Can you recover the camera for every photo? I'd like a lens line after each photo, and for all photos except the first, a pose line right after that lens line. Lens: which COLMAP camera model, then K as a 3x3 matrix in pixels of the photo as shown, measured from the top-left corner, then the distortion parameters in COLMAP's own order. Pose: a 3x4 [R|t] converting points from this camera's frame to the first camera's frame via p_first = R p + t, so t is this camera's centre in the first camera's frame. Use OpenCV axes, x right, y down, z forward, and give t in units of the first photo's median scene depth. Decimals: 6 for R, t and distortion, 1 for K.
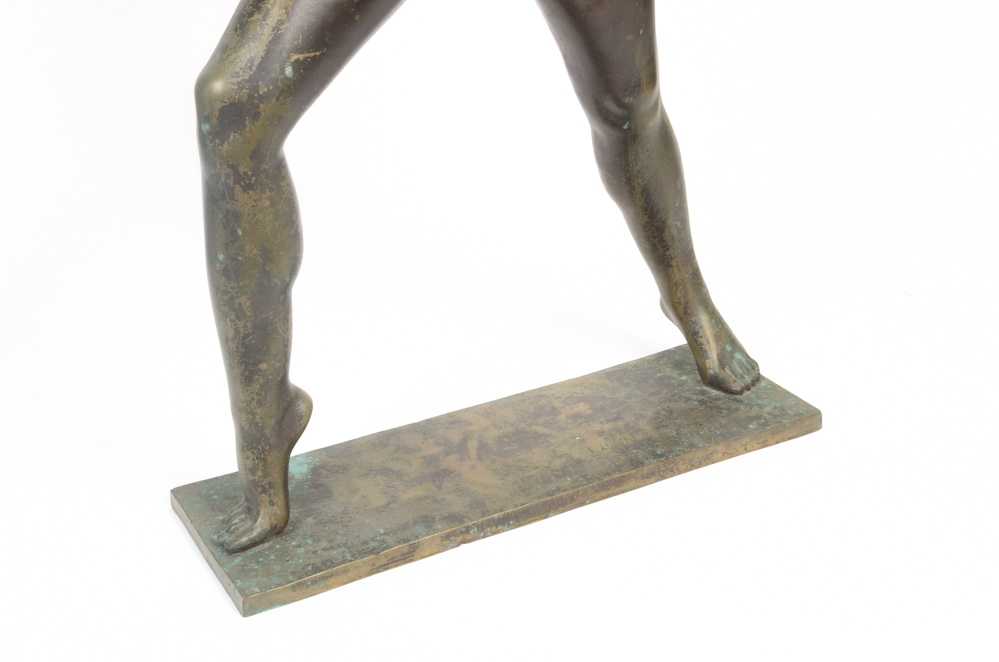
lens RADIAL K [[1447.4, 0, 503.9], [0, 1447.4, 334.5], [0, 0, 1]] dist [0.008017, 0.000000]
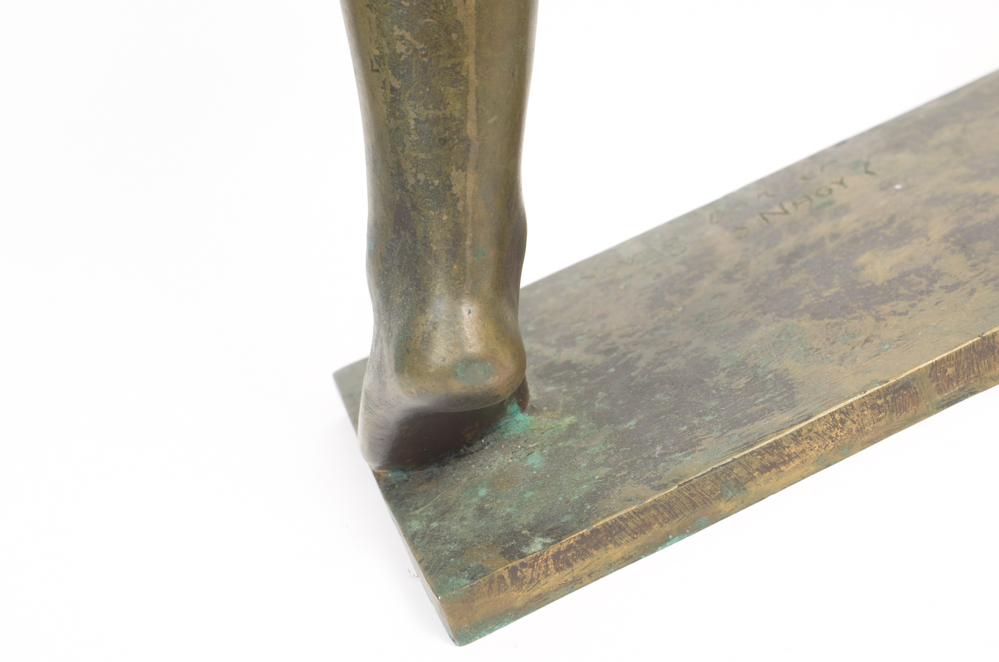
lens RADIAL K [[1447.4, 0, 495.1], [0, 1447.4, 332.2], [0, 0, 1]] dist [0.008017, 0.000000]
pose [[-0.892690, 0.264963, 0.364554, 0.016026], [0.449130, 0.589887, 0.671056, -0.254586], [-0.037240, 0.762777, -0.645589, 1.446618]]
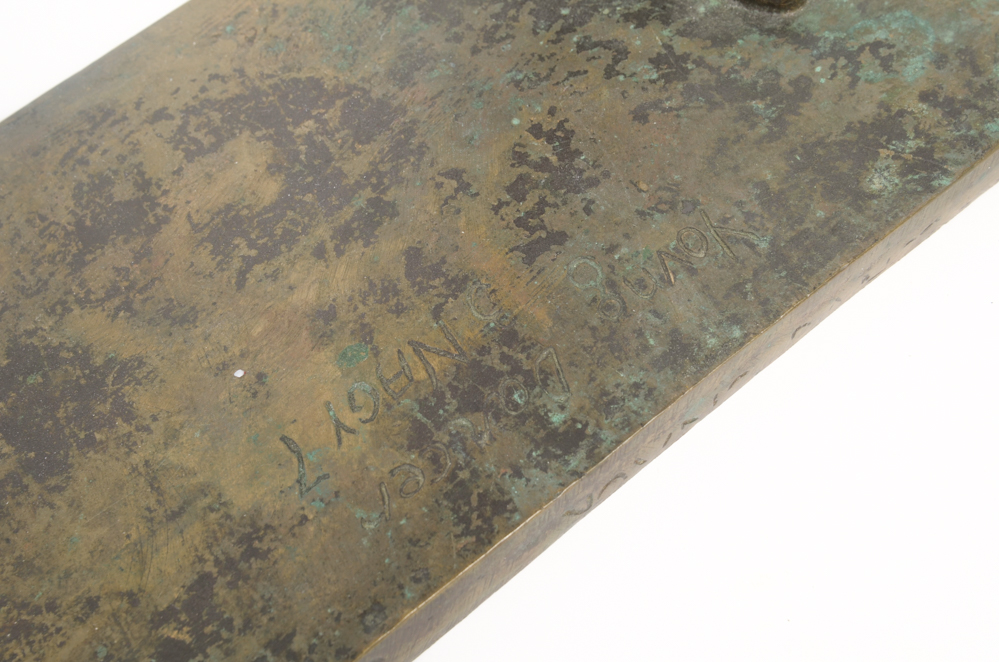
lens RADIAL K [[1447.4, 0, 492.8], [0, 1447.4, 328.8], [0, 0, 1]] dist [0.008017, 0.000000]
pose [[0.978921, -0.201792, 0.031519, 0.099228], [0.151830, 0.822228, 0.548533, -0.078903], [-0.136605, -0.532185, 0.835535, 0.869575]]
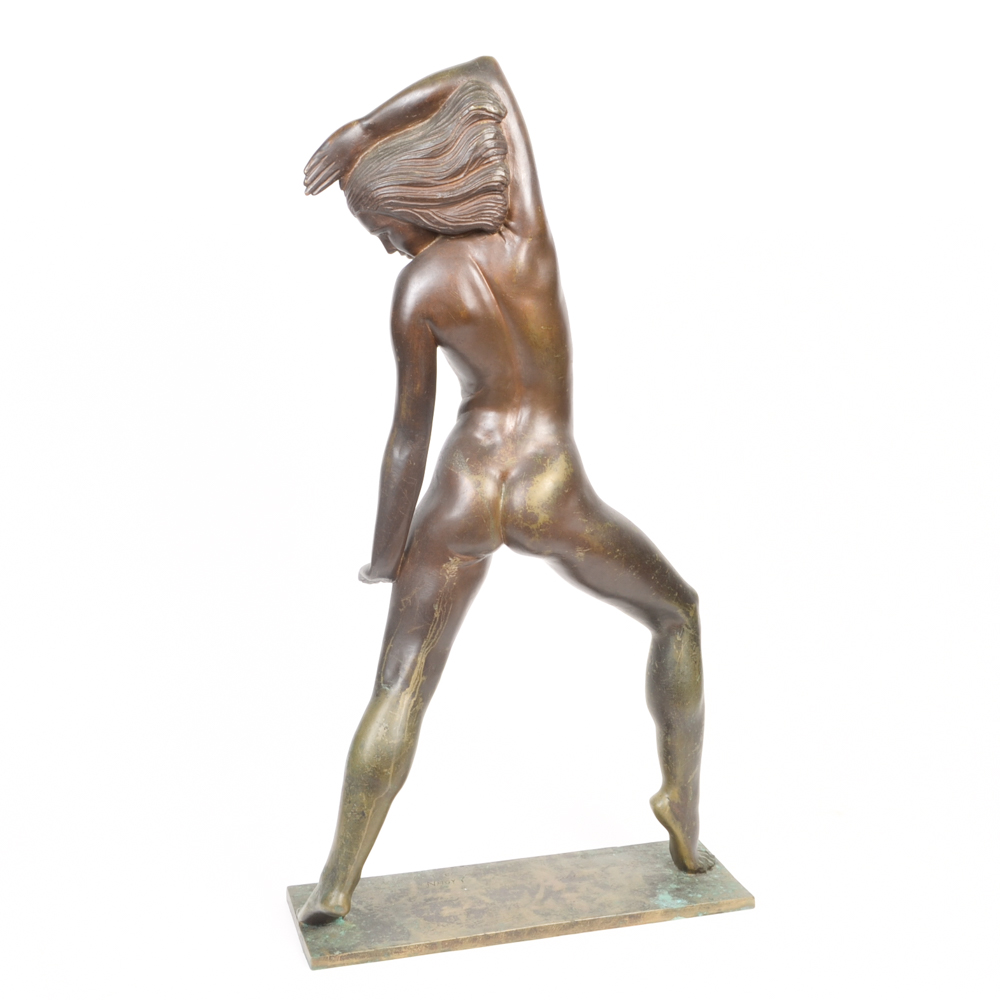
lens RADIAL K [[1591.9, 0, 477.8], [0, 1591.9, 507.6], [0, 0, 1]] dist [-0.070662, 0.000000]
pose [[-0.968088, 0.009247, 0.250439, -0.388093], [0.154170, 0.809824, 0.566053, -1.219457], [-0.197577, 0.586599, -0.785407, 2.213286]]
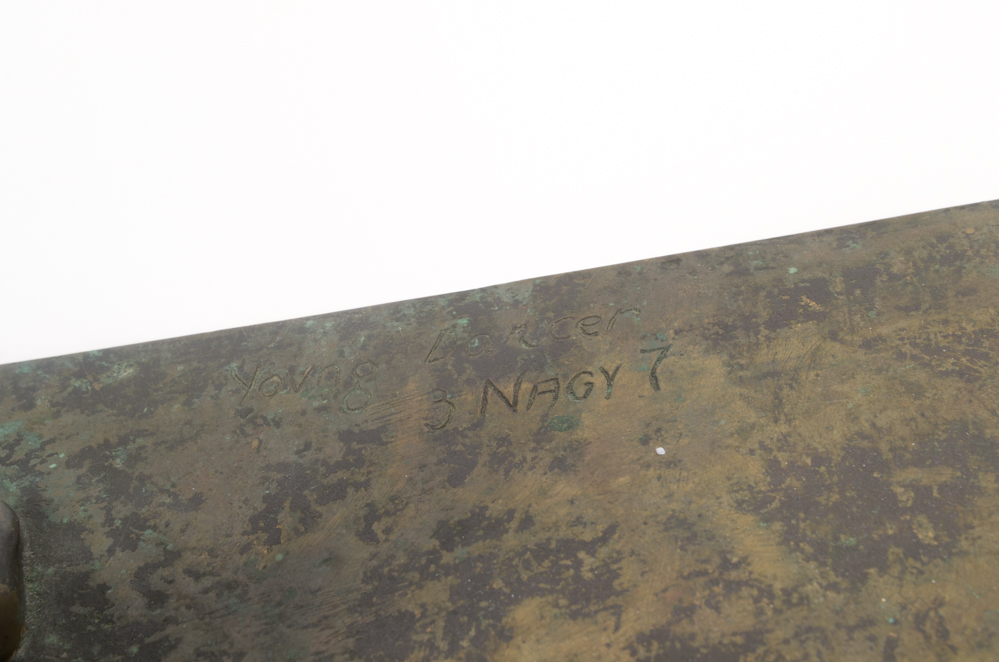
lens RADIAL K [[1447.4, 0, 493.8], [0, 1447.4, 336.8], [0, 0, 1]] dist [0.008017, 0.000000]
pose [[-0.880175, -0.146096, 0.451606, -0.045653], [0.369353, 0.386759, 0.844983, -0.197746], [-0.298111, 0.910535, -0.286455, 1.189442]]
